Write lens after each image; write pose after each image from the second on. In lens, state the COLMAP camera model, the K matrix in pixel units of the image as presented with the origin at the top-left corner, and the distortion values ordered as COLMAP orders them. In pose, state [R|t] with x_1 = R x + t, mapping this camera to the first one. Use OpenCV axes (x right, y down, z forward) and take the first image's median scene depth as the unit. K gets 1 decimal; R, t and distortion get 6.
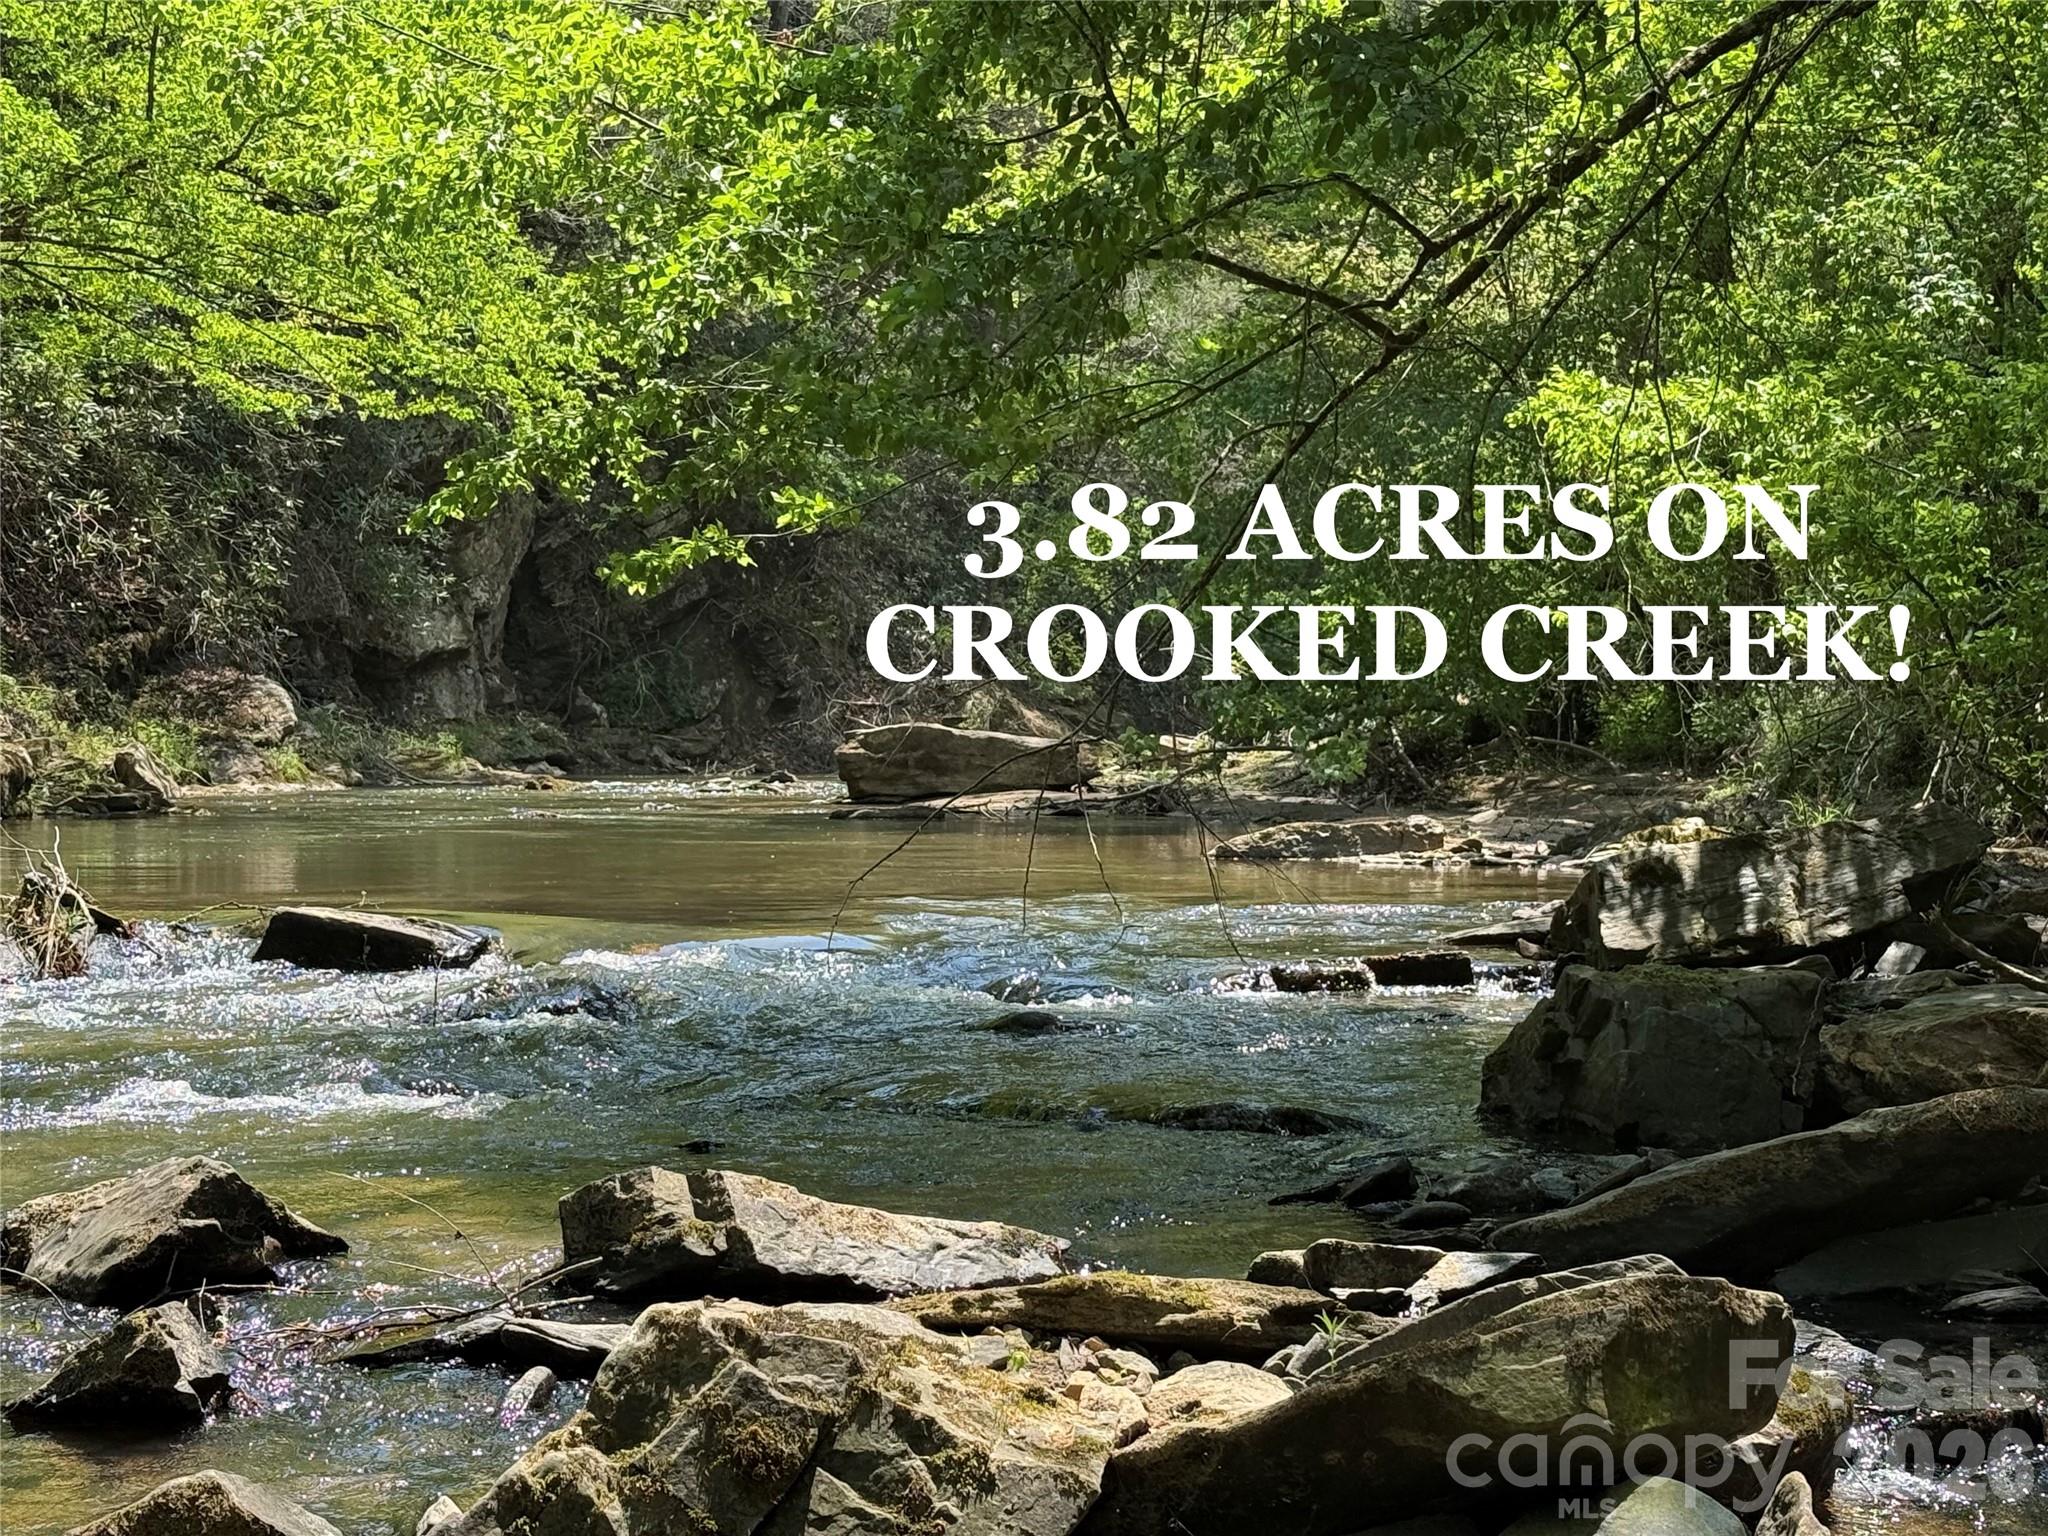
lens RADIAL K [[3742.8, 0, 1024.9], [0, 3742.8, 769.5], [0, 0, 1]] dist [0.118782, 0.000000]
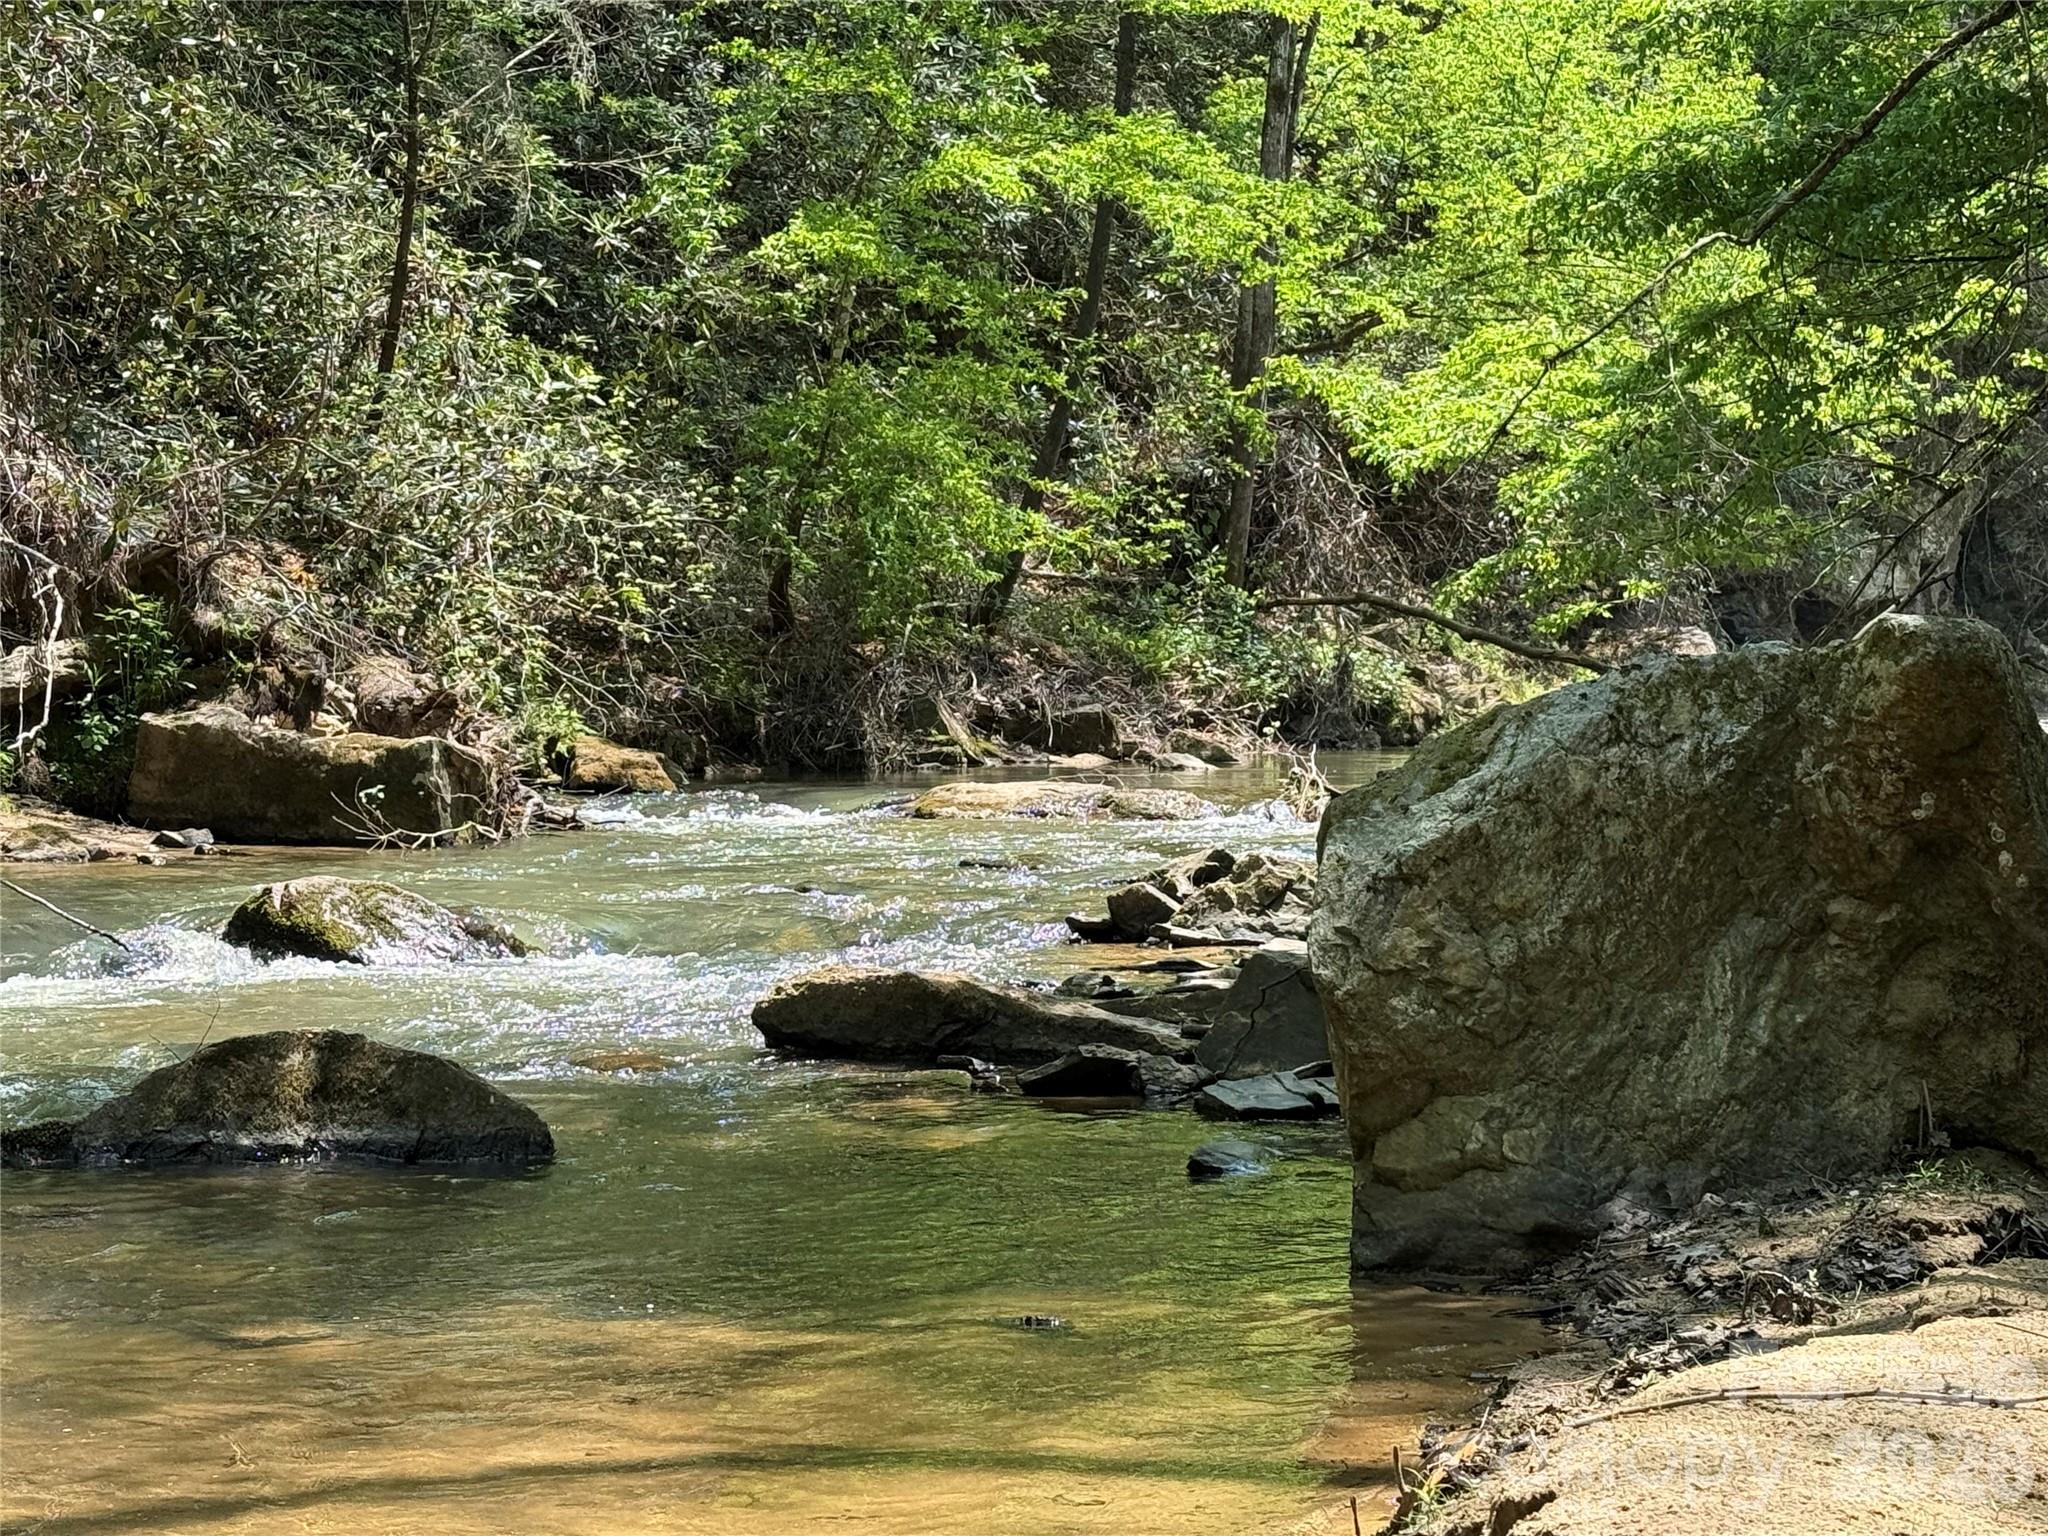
lens RADIAL K [[4022.2, 0, 1027.8], [0, 4022.2, 772.0], [0, 0, 1]] dist [0.083692, 0.000000]
pose [[0.917888, 0.005849, -0.396796, 0.109589], [0.000849, 0.999860, 0.016703, -0.001294], [0.396839, -0.015668, 0.917755, -0.240768]]
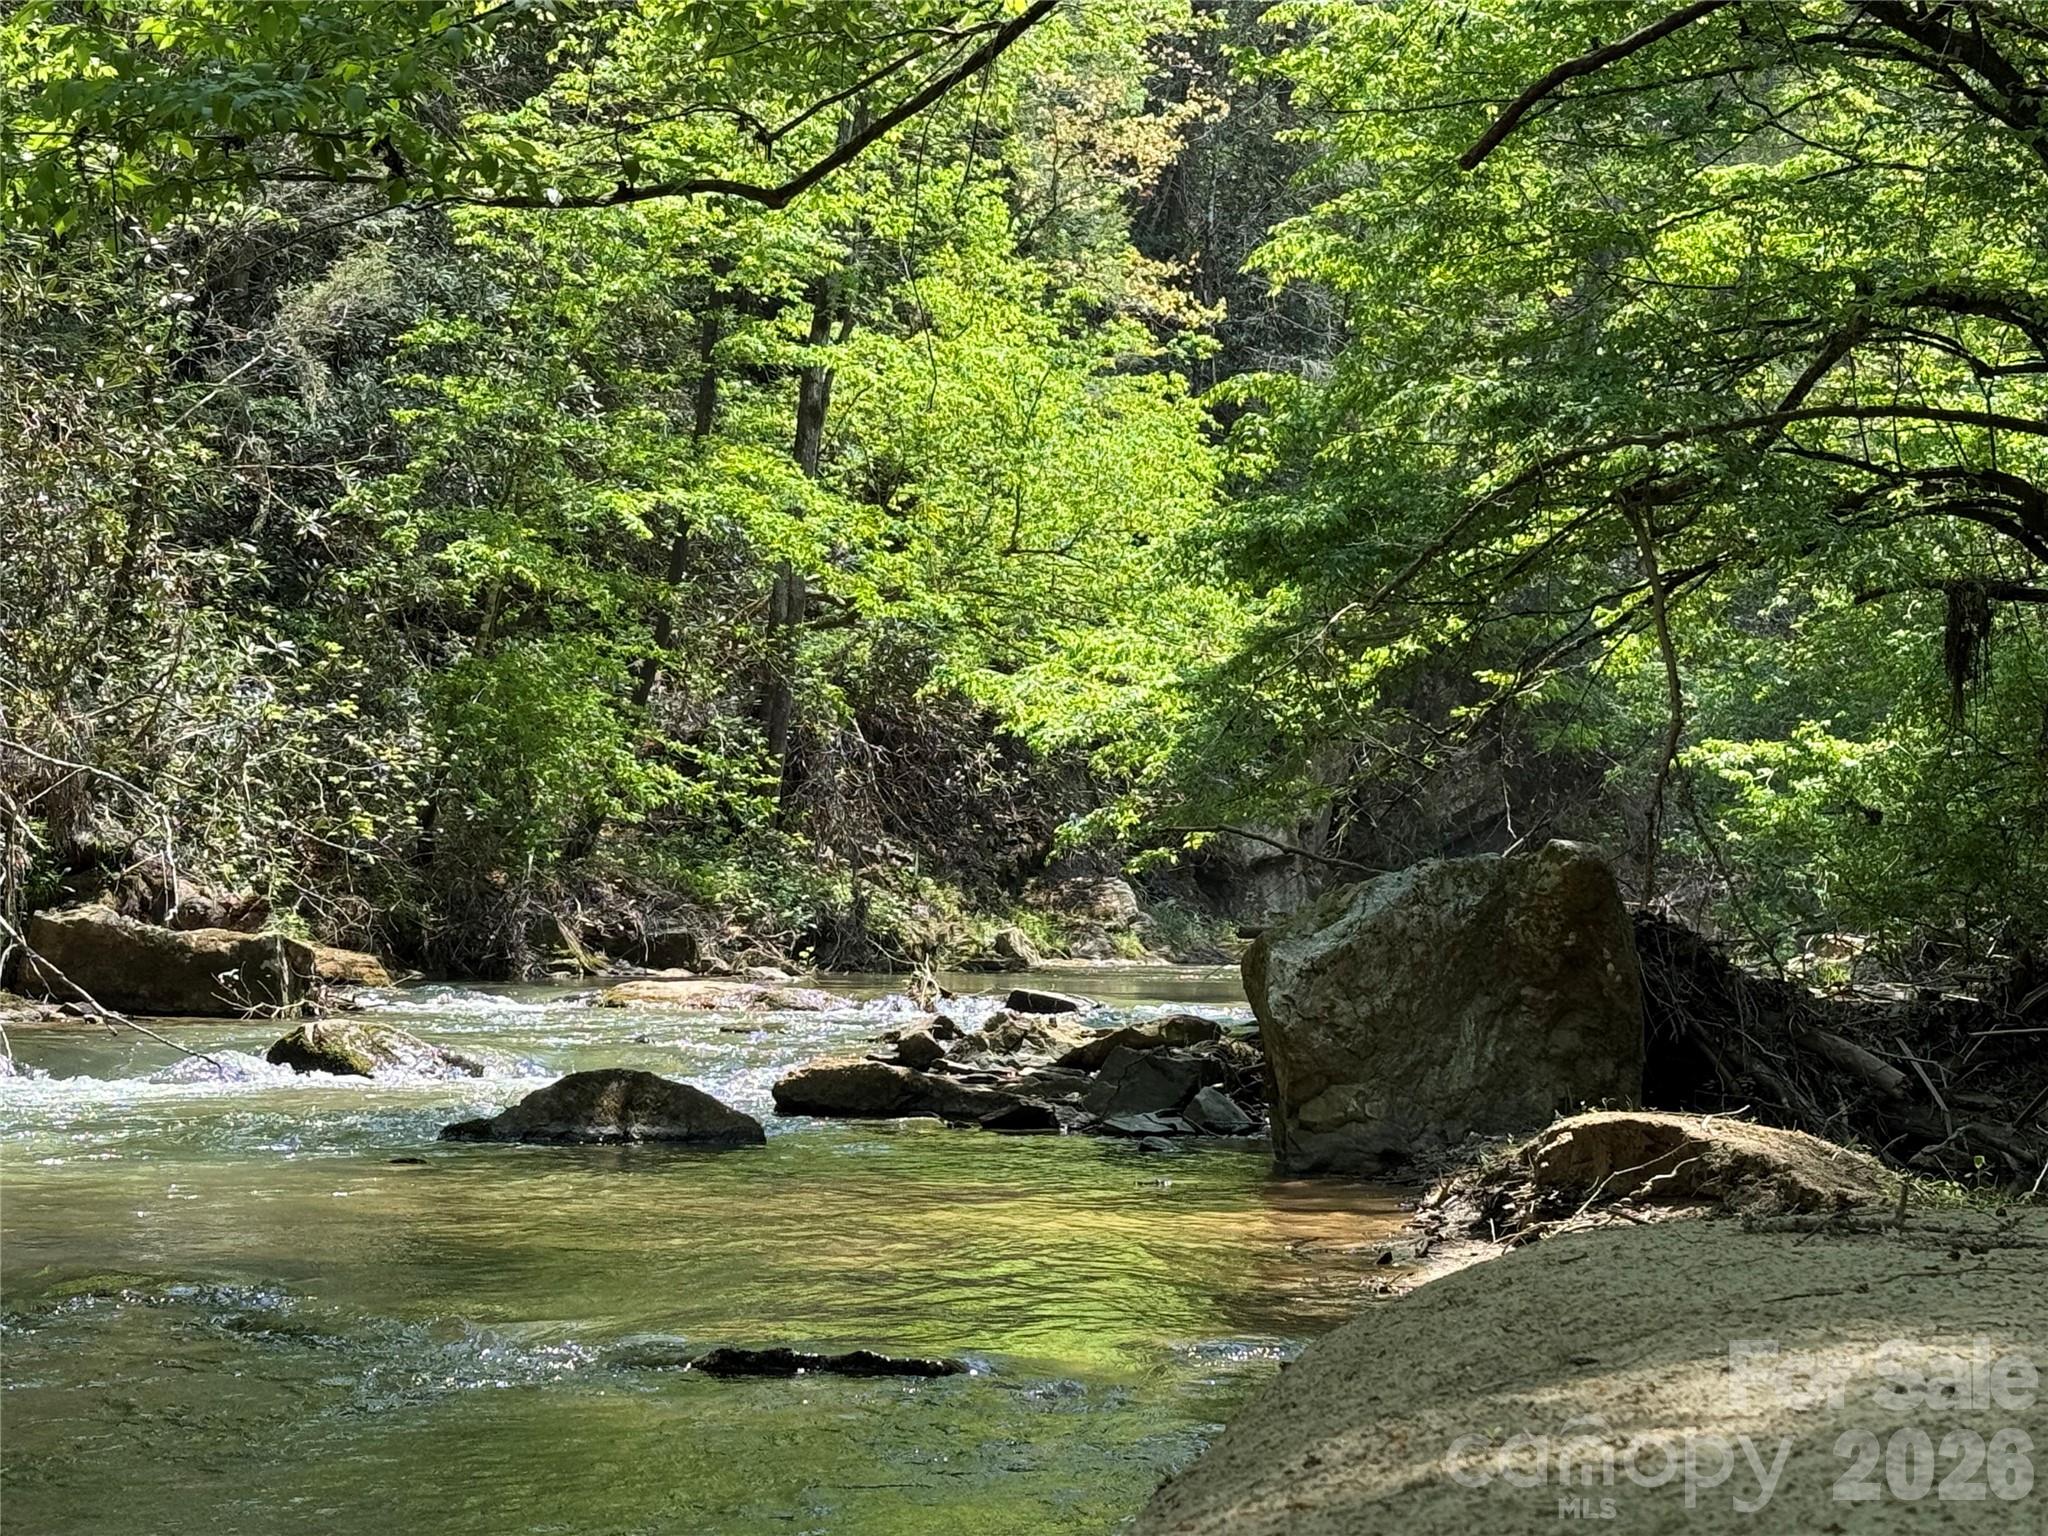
lens RADIAL K [[4055.6, 0, 1021.4], [0, 4055.6, 766.5], [0, 0, 1]] dist [0.077980, 0.000000]
pose [[0.970133, 0.002746, -0.242556, 0.113528], [-0.014934, 0.998715, -0.048425, 0.005385], [0.242112, 0.050601, 0.968928, -0.396410]]
